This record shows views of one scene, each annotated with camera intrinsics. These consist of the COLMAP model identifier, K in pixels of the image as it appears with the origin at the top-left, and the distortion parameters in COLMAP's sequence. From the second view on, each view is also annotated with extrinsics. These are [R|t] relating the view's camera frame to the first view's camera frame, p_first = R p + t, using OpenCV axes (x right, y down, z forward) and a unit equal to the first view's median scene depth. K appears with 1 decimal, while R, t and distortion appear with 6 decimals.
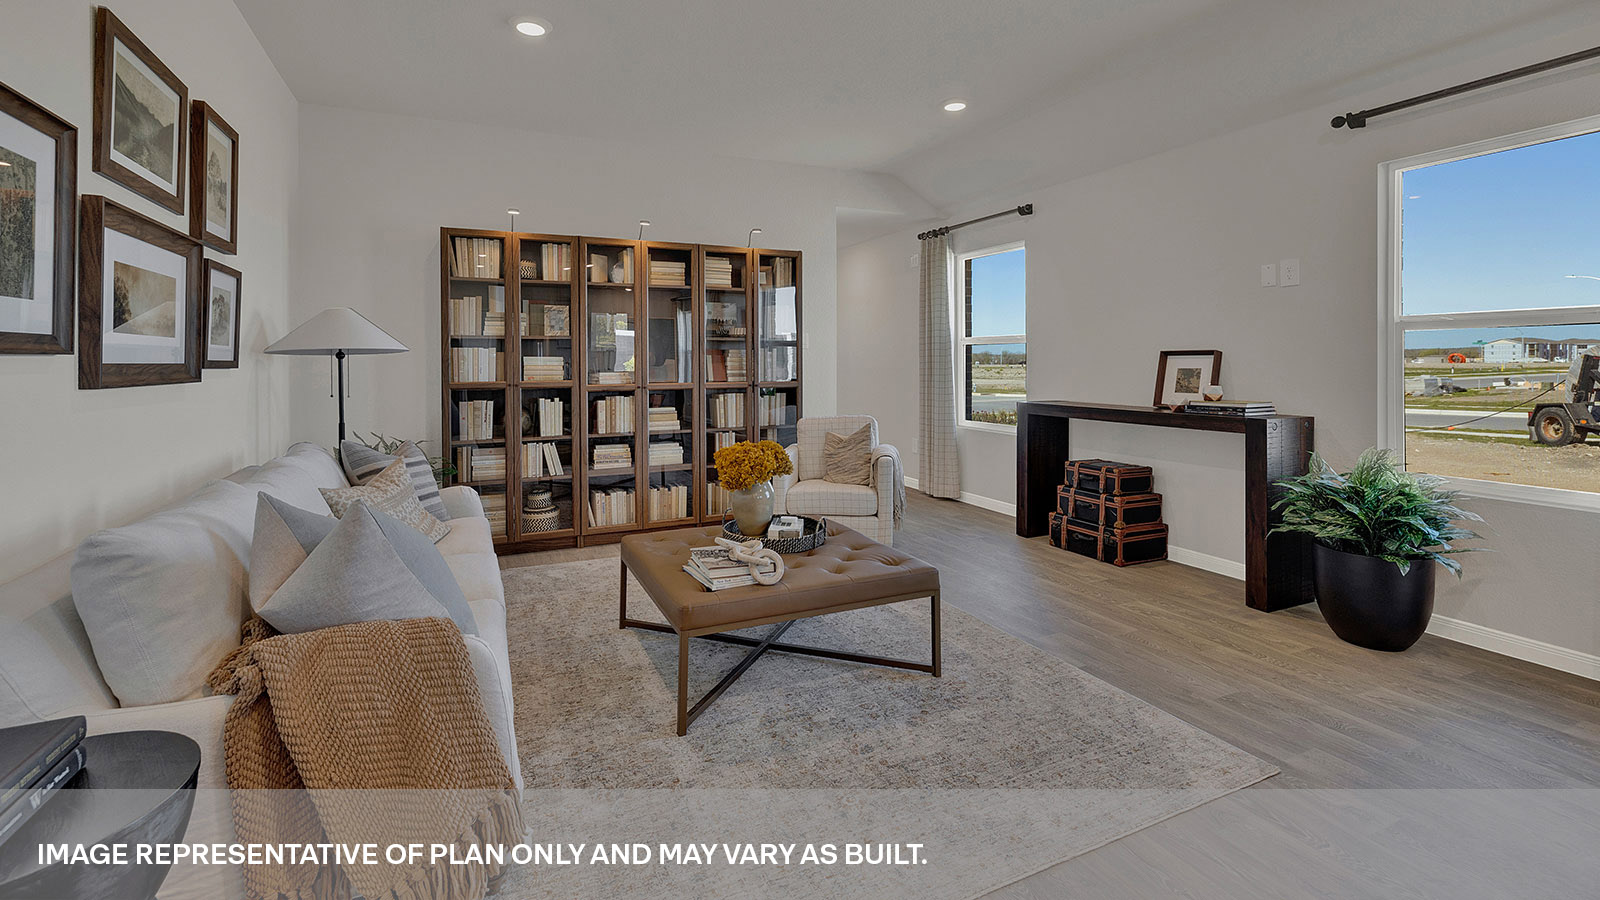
lens RADIAL K [[701.8, 0, 804.5], [0, 701.8, 367.0], [0, 0, 1]] dist [0.008128, -0.000064]
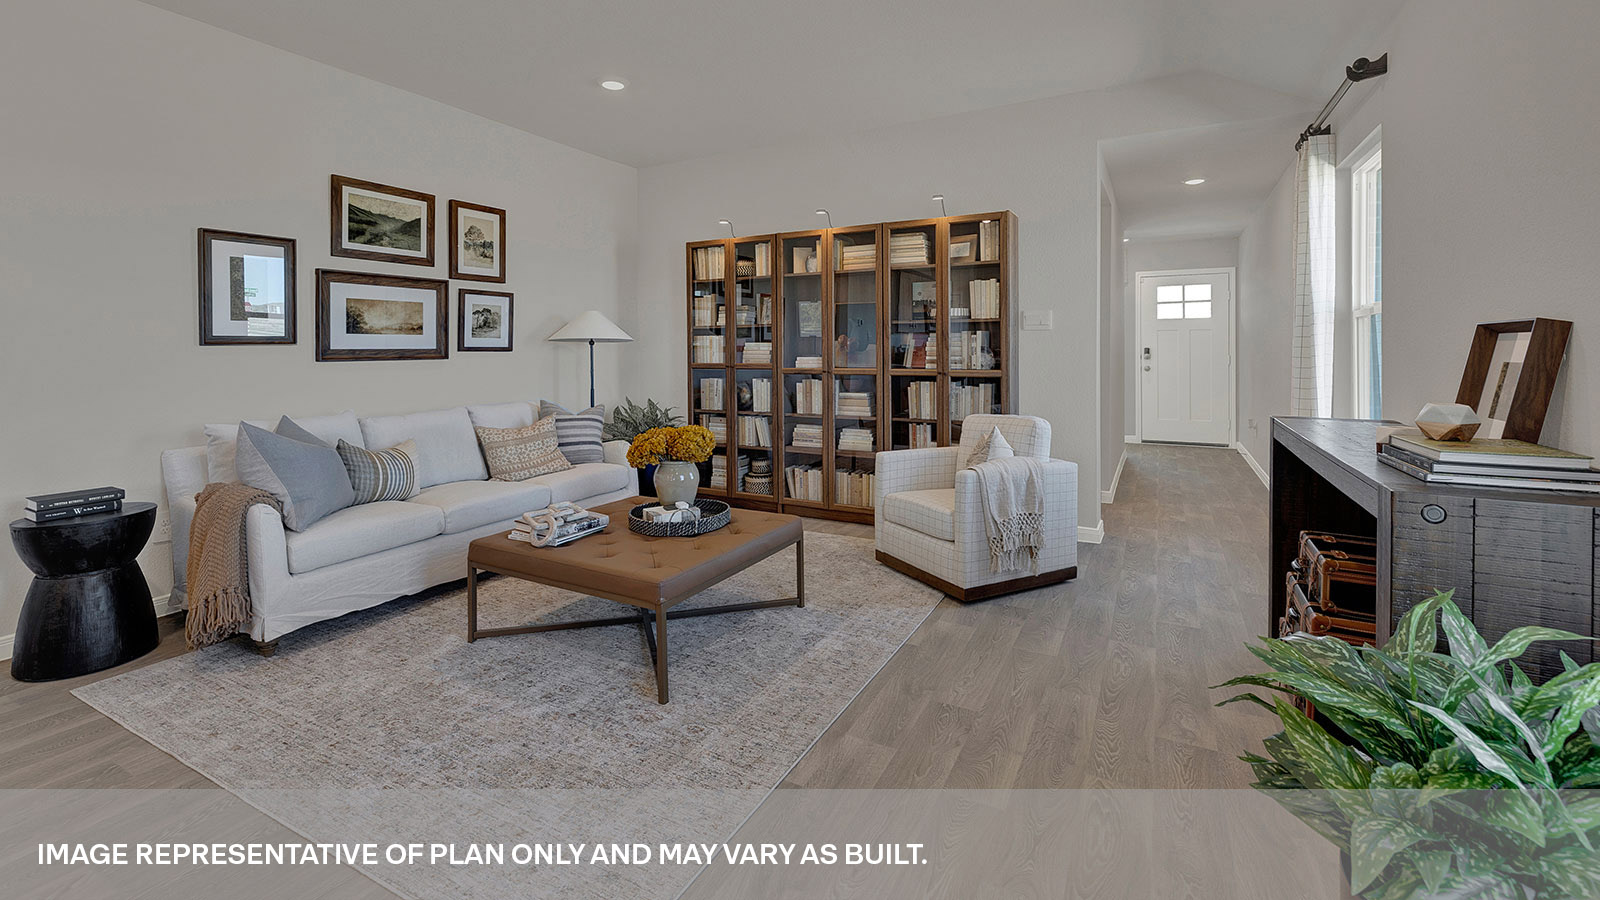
lens RADIAL K [[701.8, 0, 757.4], [0, 701.8, 346.9], [0, 0, 1]] dist [0.008128, -0.000064]
pose [[0.576786, 0.000915, -0.816895, 0.569825], [-0.003371, 0.999994, -0.001260, -0.005344], [0.816889, 0.003480, 0.576785, 0.337383]]
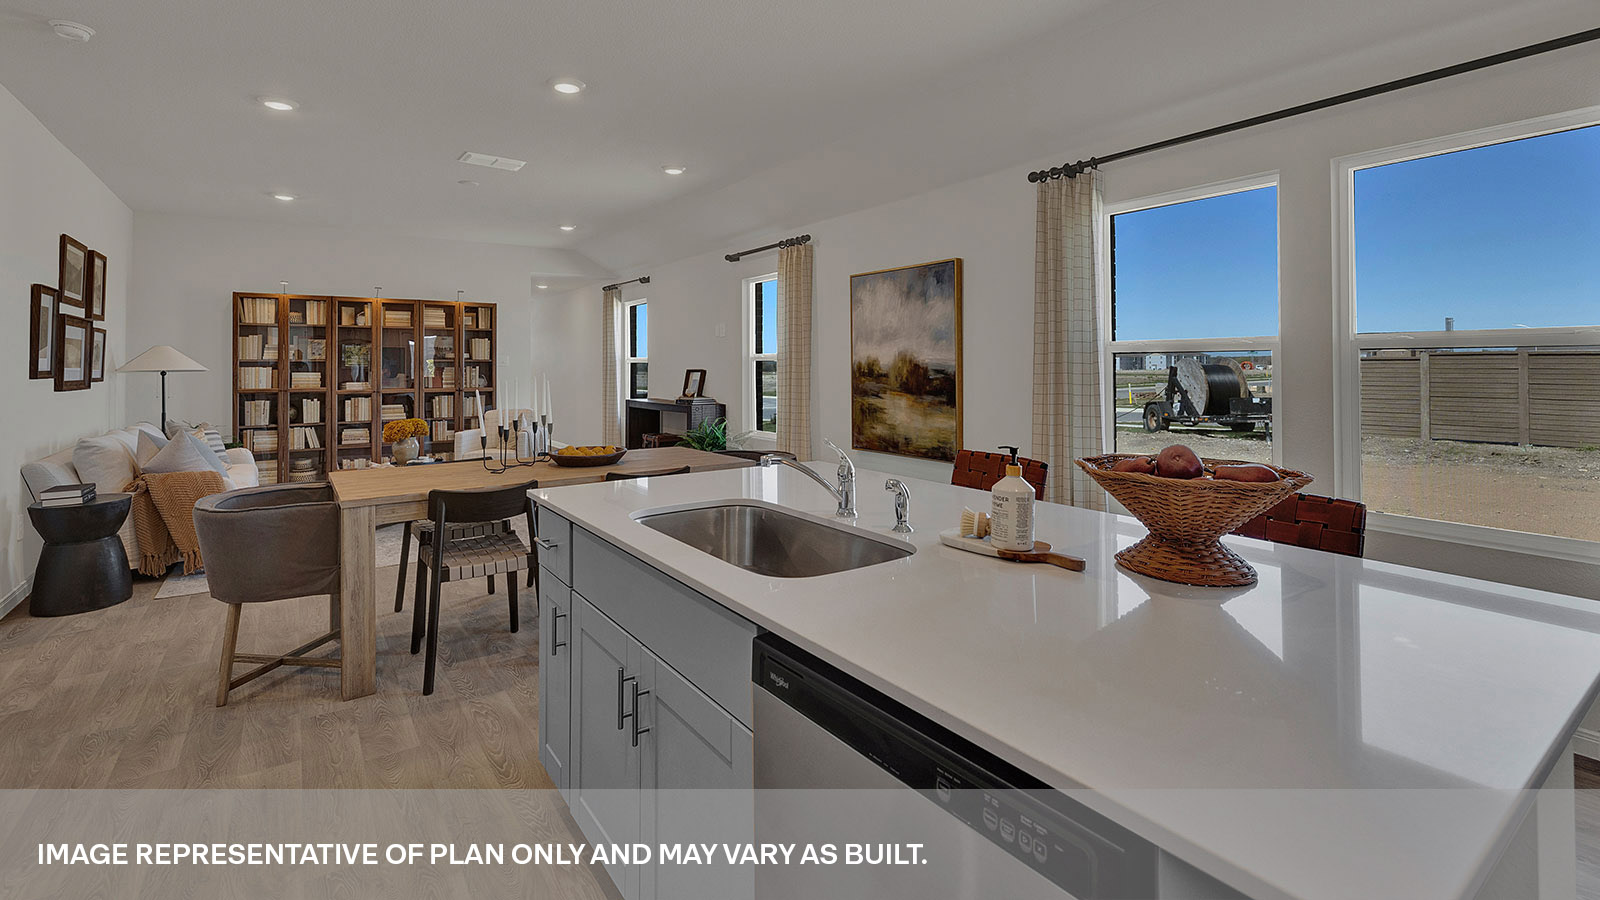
lens RADIAL K [[701.8, 0, 786.2], [0, 701.8, 360.3], [0, 0, 1]] dist [0.008128, -0.000064]
pose [[0.986862, 0.002370, 0.161550, 0.435625], [0.000635, 0.999828, -0.018549, -0.012235], [-0.161567, 0.018408, 0.986690, -0.733050]]
